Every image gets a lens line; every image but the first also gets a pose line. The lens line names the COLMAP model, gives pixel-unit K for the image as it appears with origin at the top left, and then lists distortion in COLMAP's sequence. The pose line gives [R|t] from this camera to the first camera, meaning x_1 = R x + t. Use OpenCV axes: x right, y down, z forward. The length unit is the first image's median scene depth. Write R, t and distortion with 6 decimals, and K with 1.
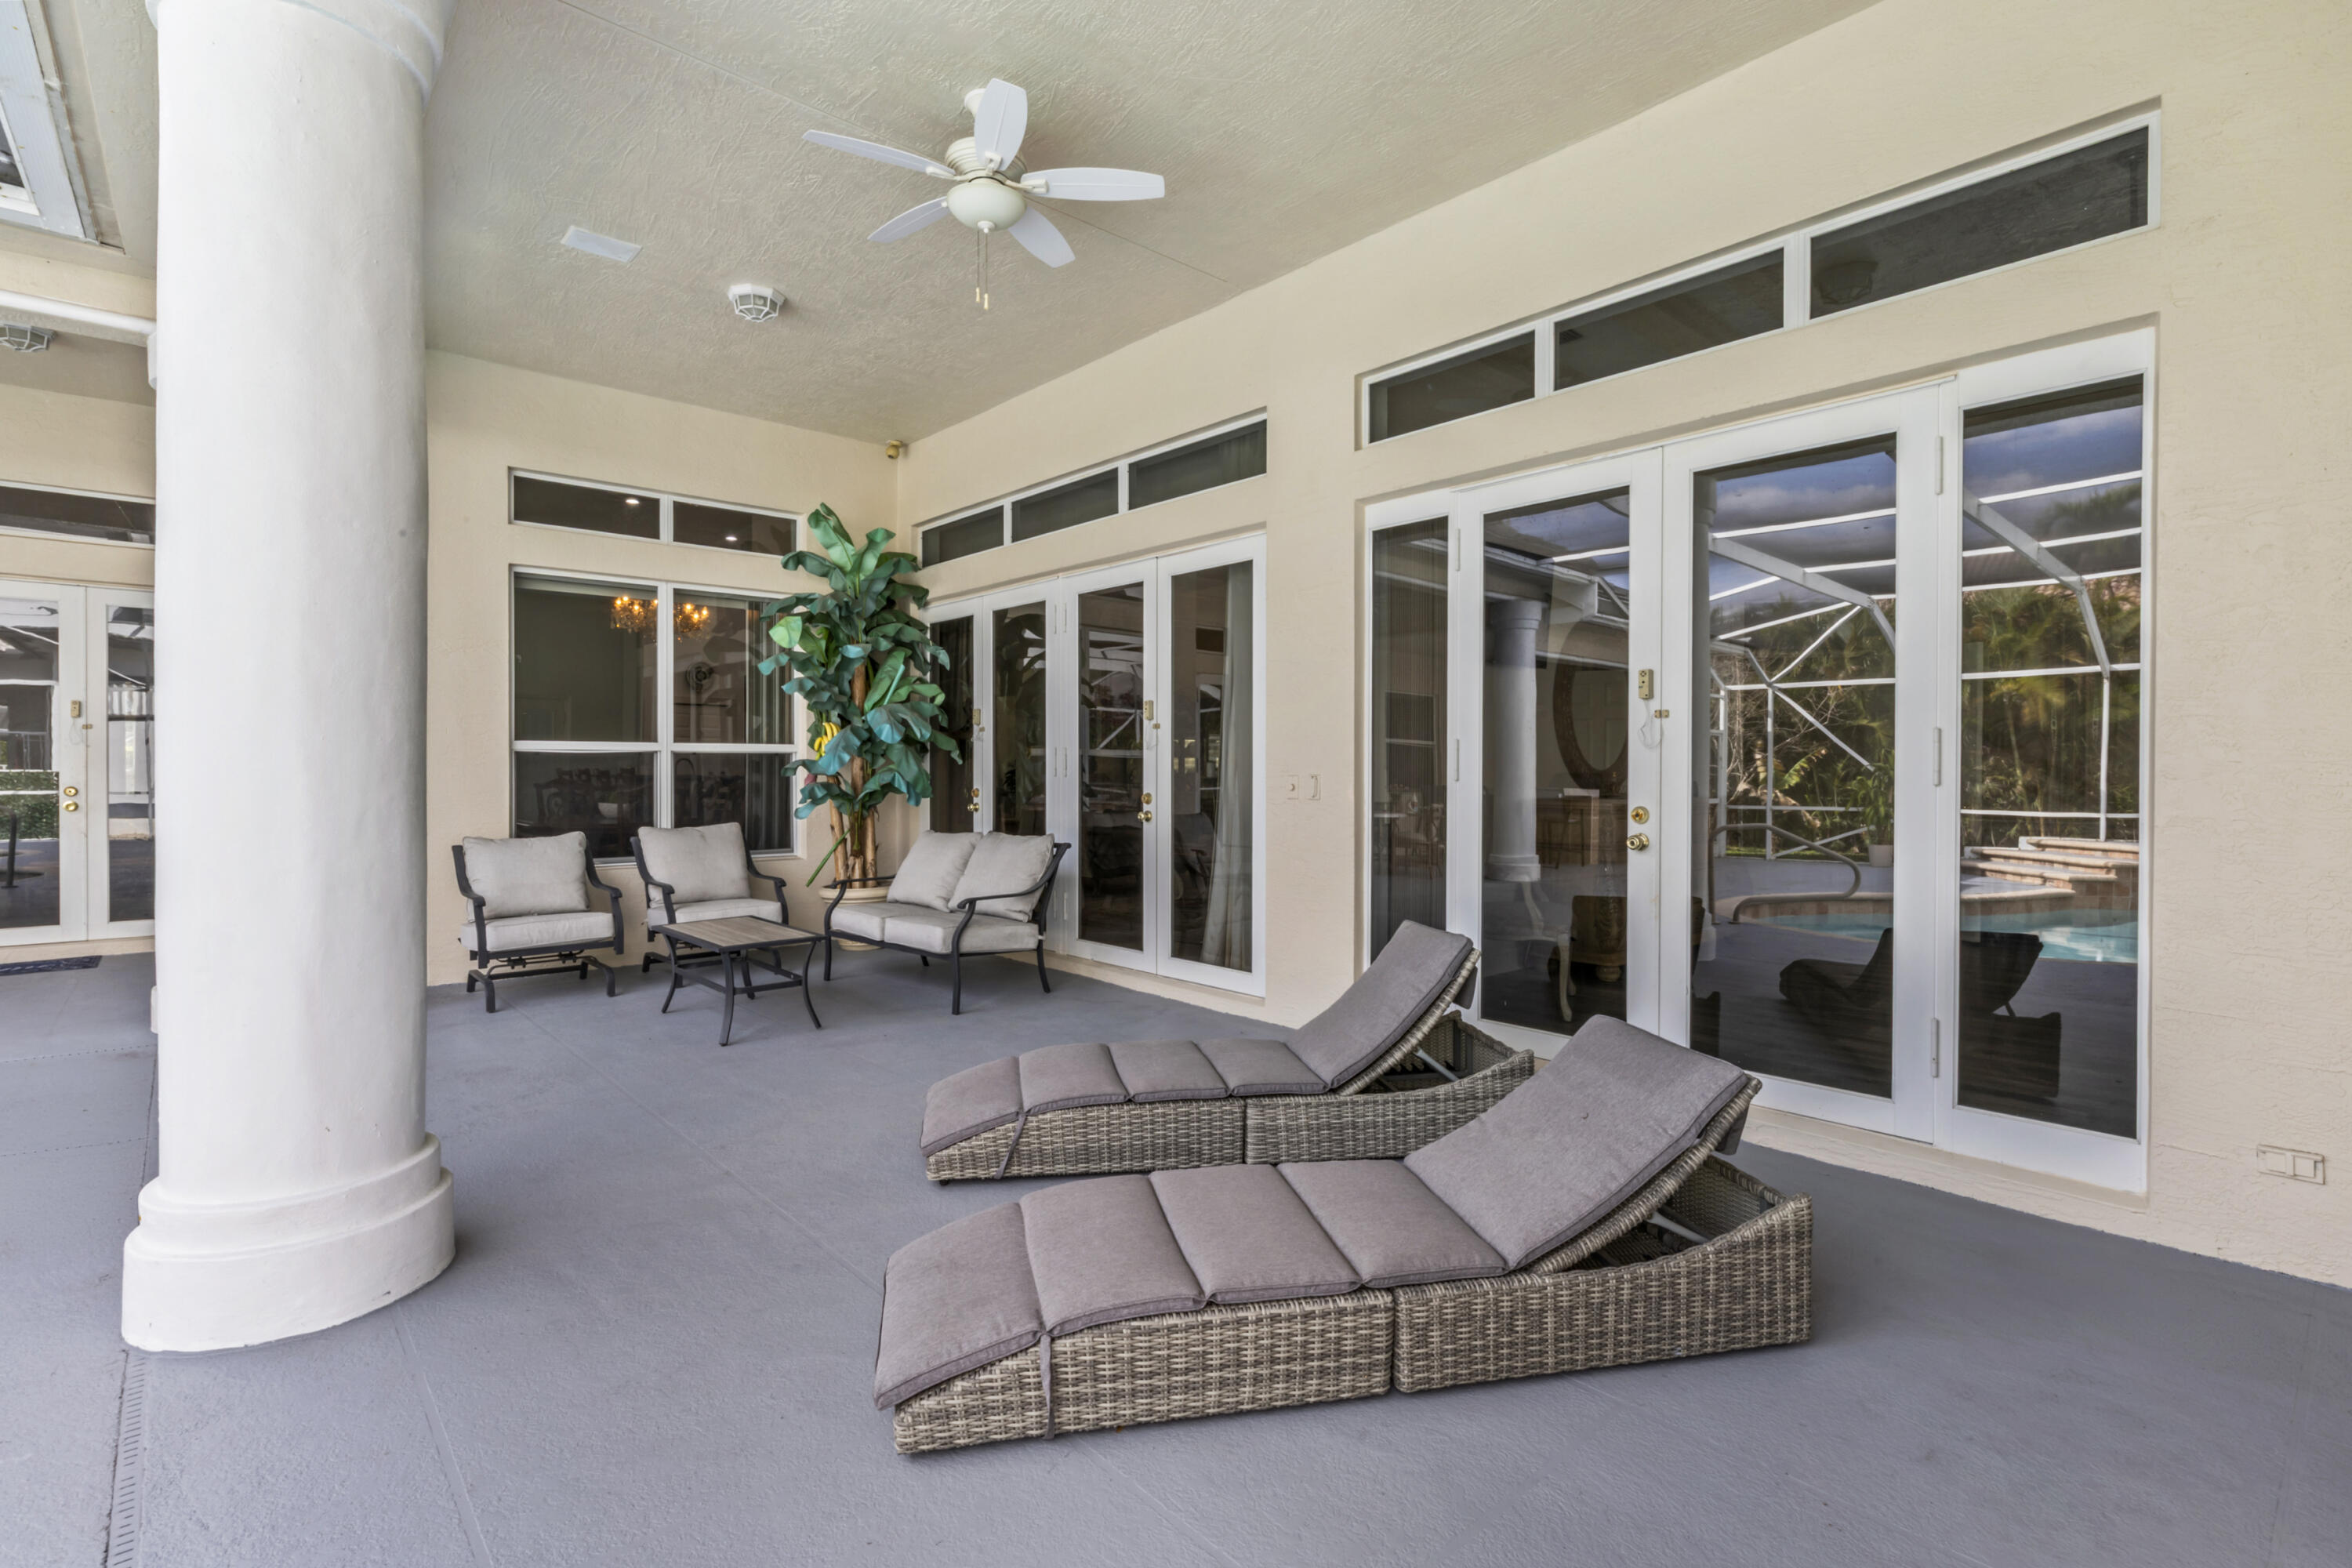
lens RADIAL K [[1089.4, 0, 1163.1], [0, 1089.4, 772.0], [0, 0, 1]] dist [0.015401, 0.000771]
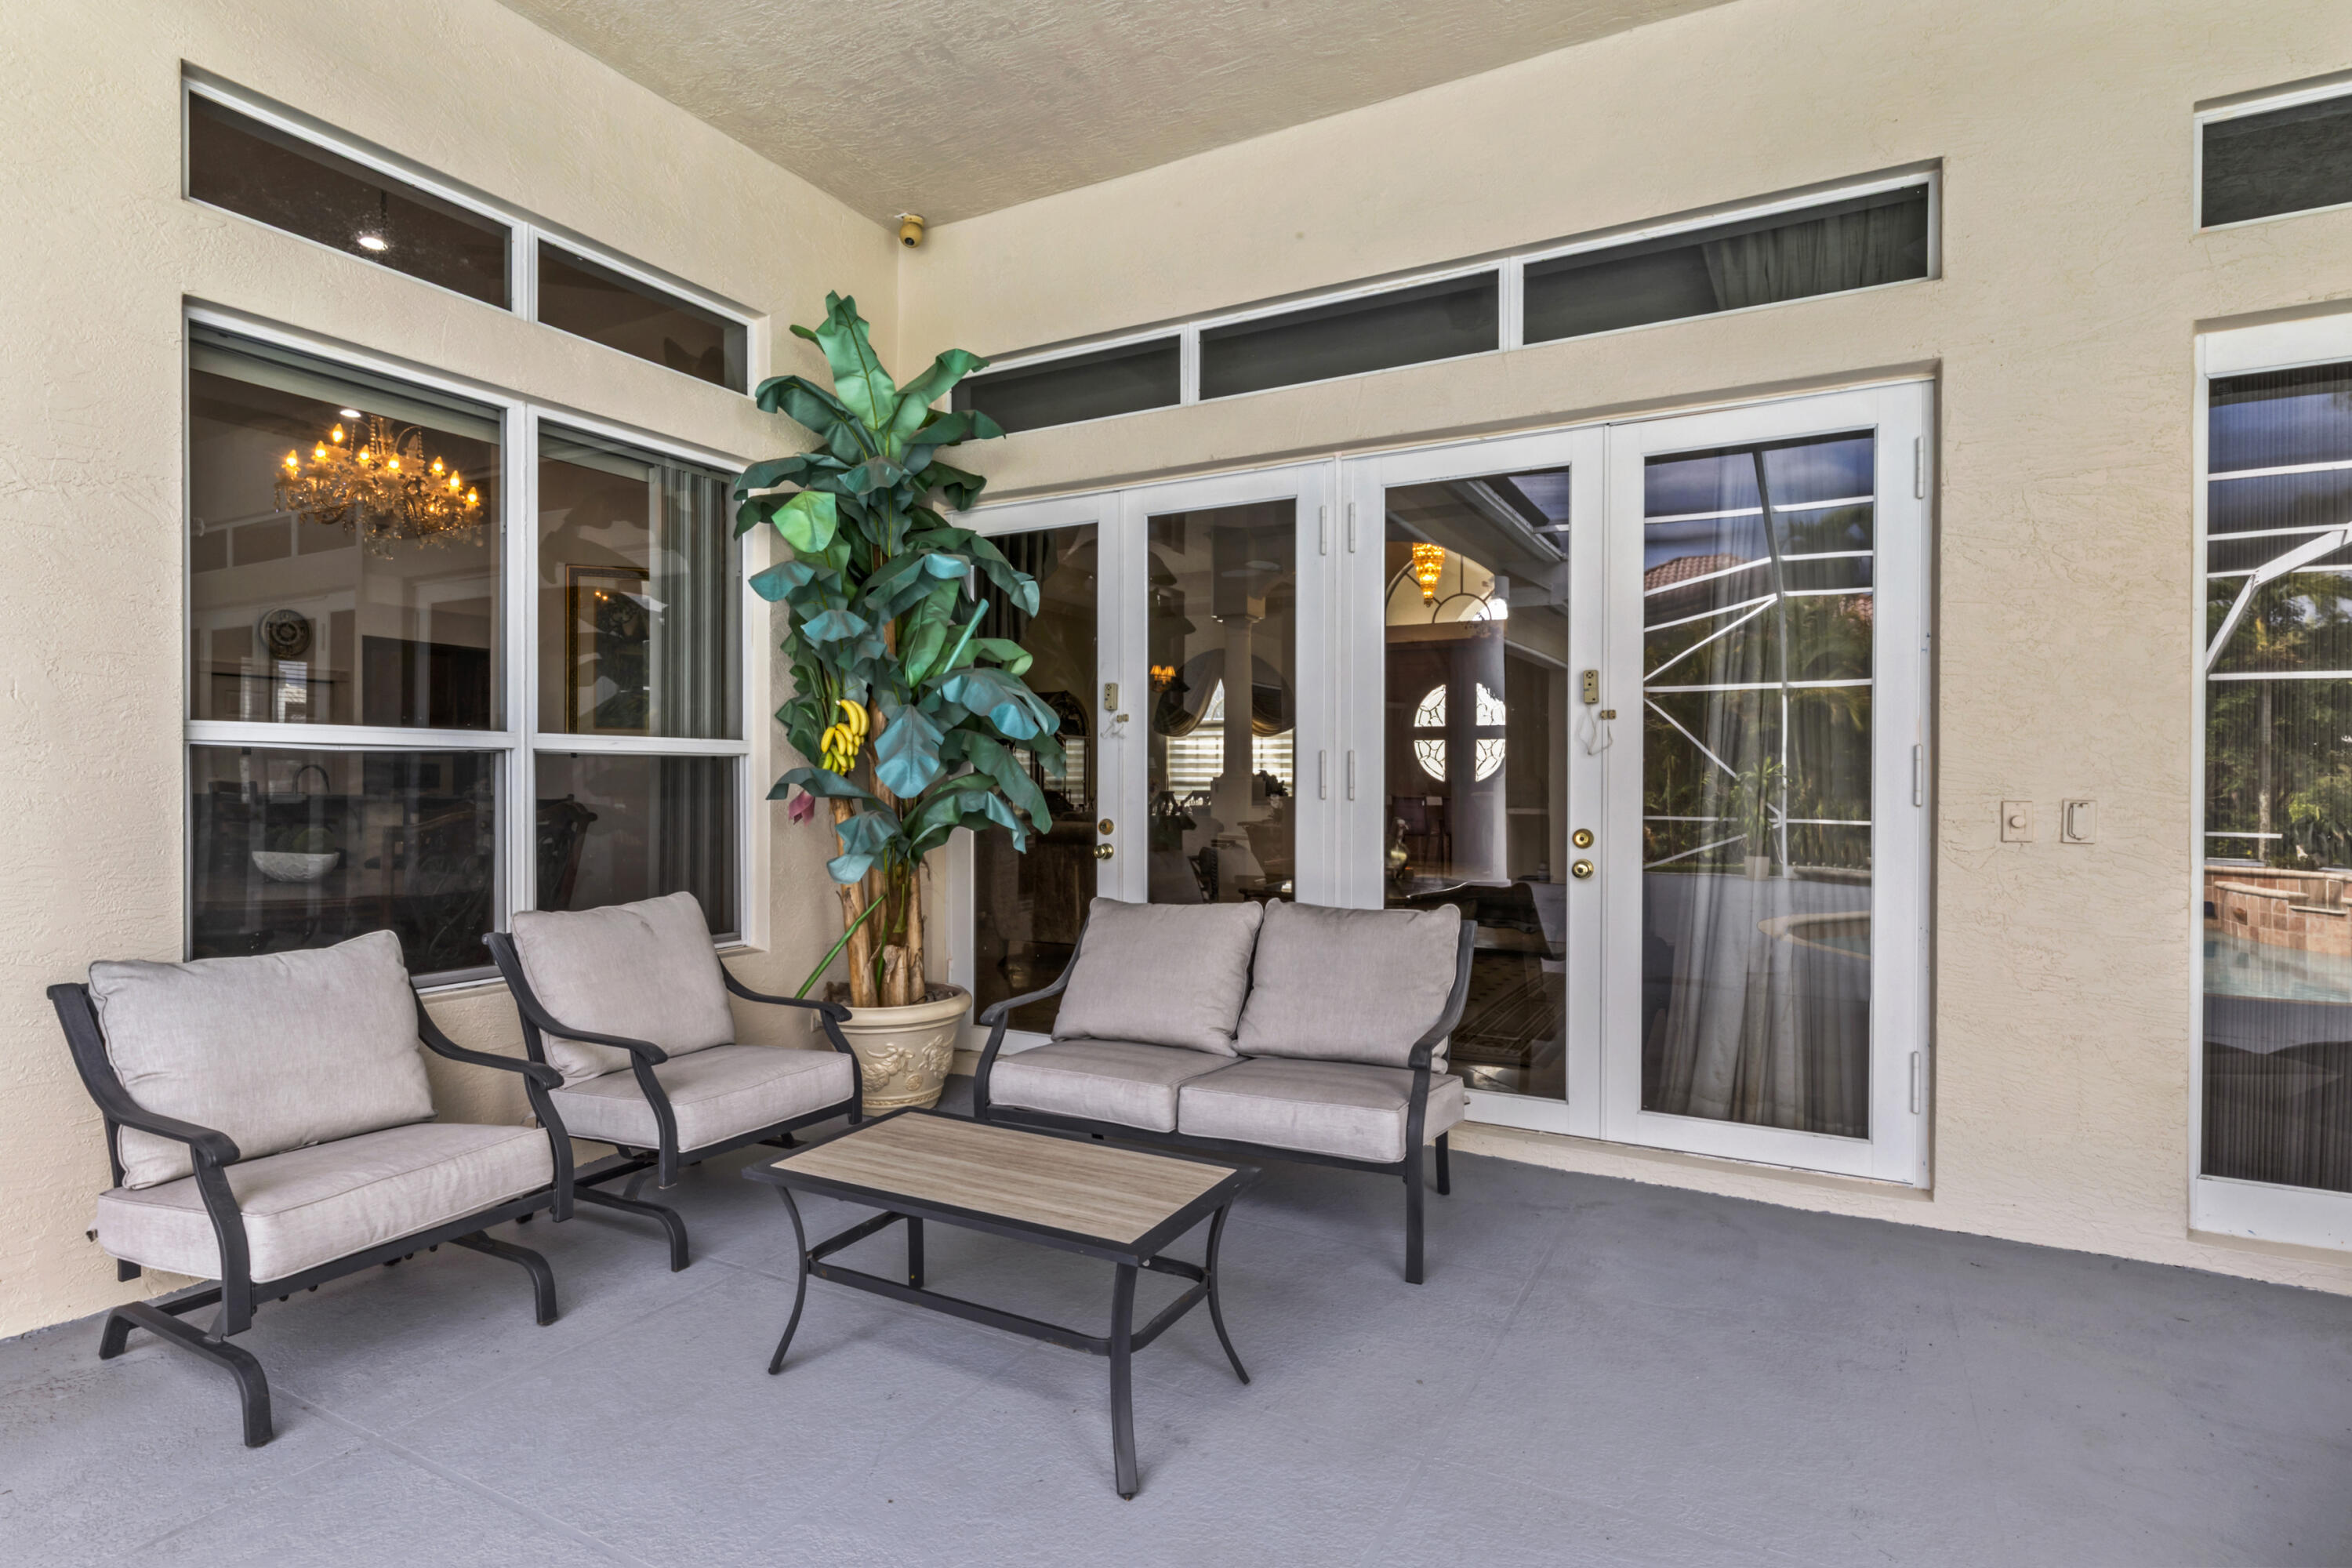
lens RADIAL K [[1172.0, 0, 1184.9], [0, 1172.0, 790.8], [0, 0, 1]] dist [0.001130, -0.001603]
pose [[0.937210, -0.000072, 0.348764, -0.346535], [-0.000408, 0.999999, 0.001303, -0.001539], [-0.348764, -0.001364, 0.937209, 0.393389]]
